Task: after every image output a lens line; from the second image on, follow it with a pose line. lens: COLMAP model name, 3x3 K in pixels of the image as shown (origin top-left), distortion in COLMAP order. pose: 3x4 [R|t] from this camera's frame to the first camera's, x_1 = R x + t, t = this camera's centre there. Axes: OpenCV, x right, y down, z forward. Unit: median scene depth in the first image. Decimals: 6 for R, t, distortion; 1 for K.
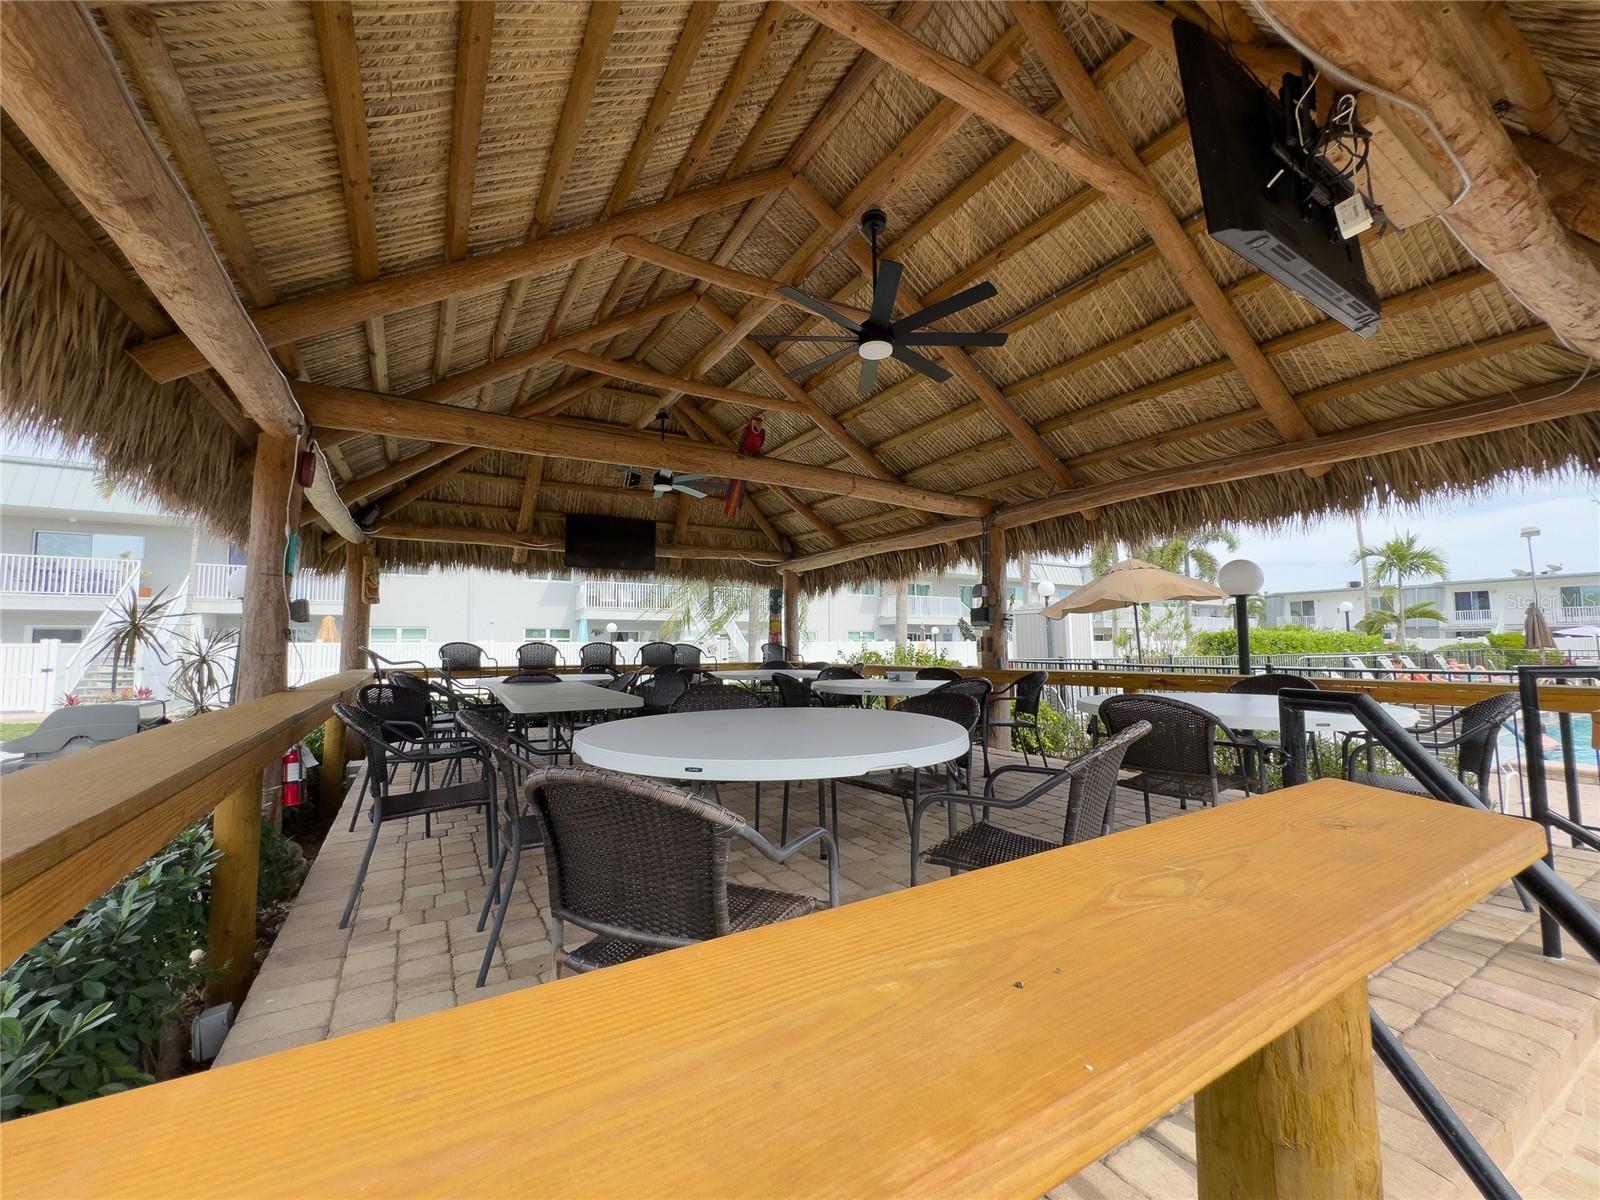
lens RADIAL K [[637.3, 0, 800.0], [0, 637.3, 600.0], [0, 0, 1]] dist [-0.000944, -0.000037]
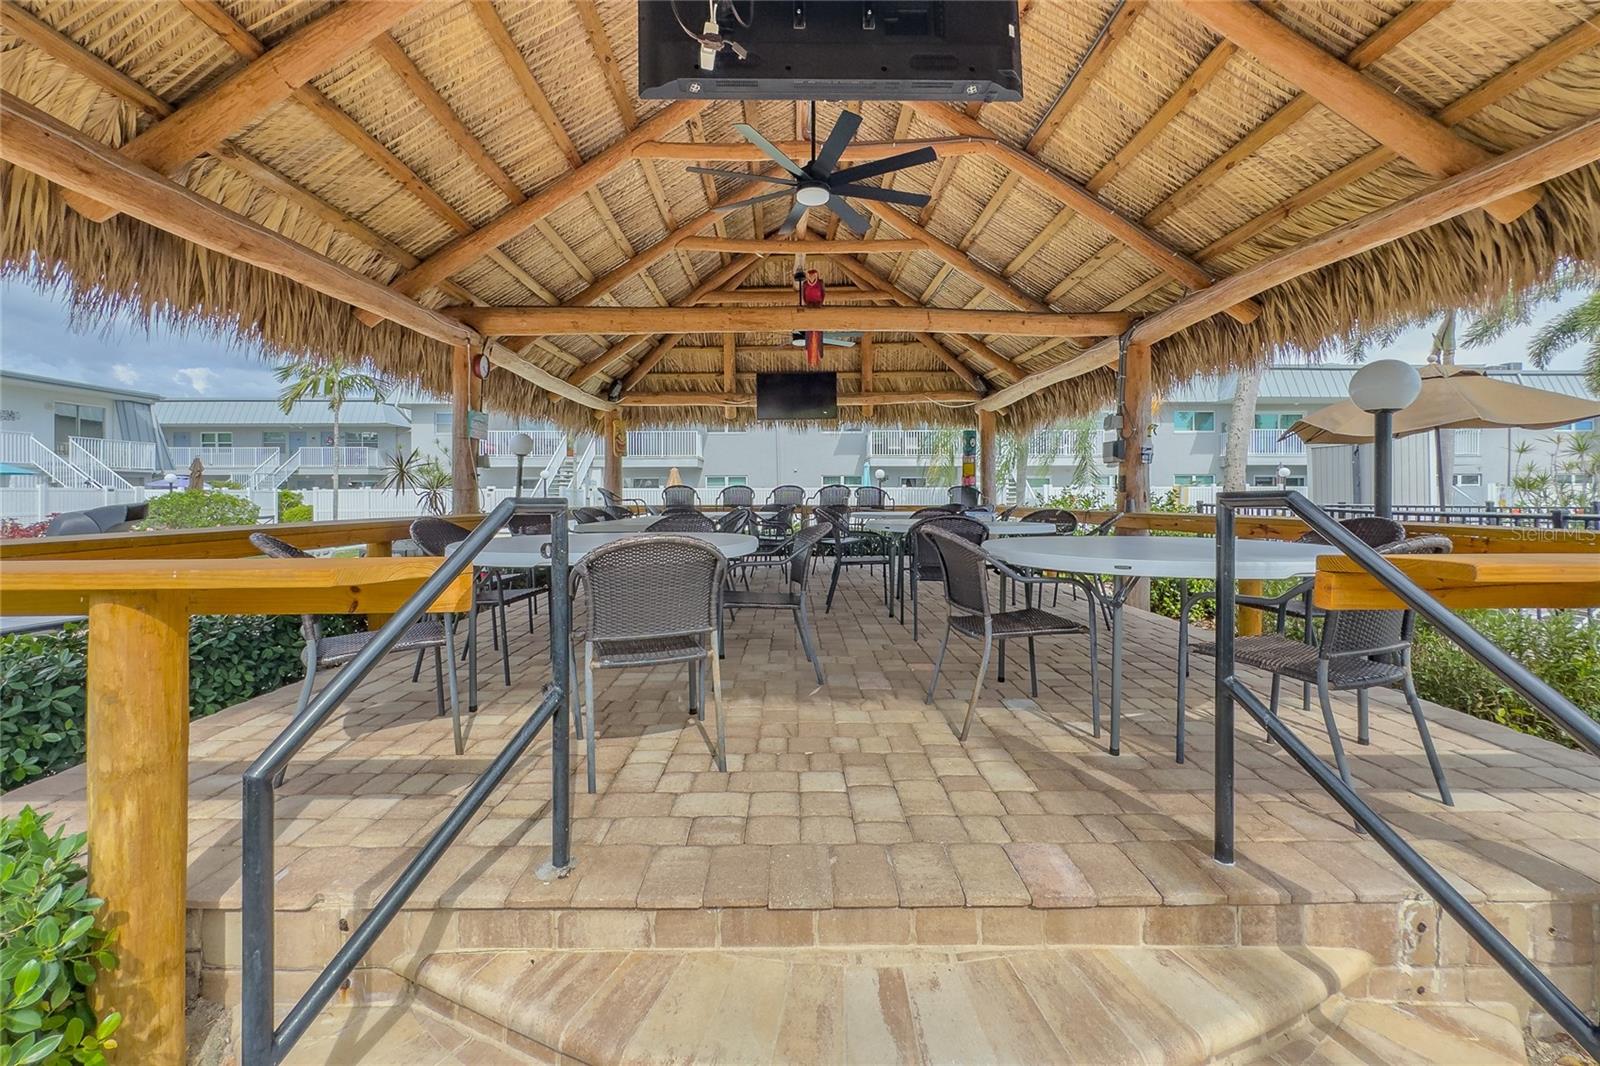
lens RADIAL K [[643.2, 0, 800.7], [0, 643.2, 507.5], [0, 0, 1]] dist [-0.000468, -0.000118]
pose [[0.864114, 0.014036, -0.503100, 0.289975], [0.033115, 0.995859, 0.084661, 0.010199], [0.502206, -0.089817, 0.860071, 0.019210]]
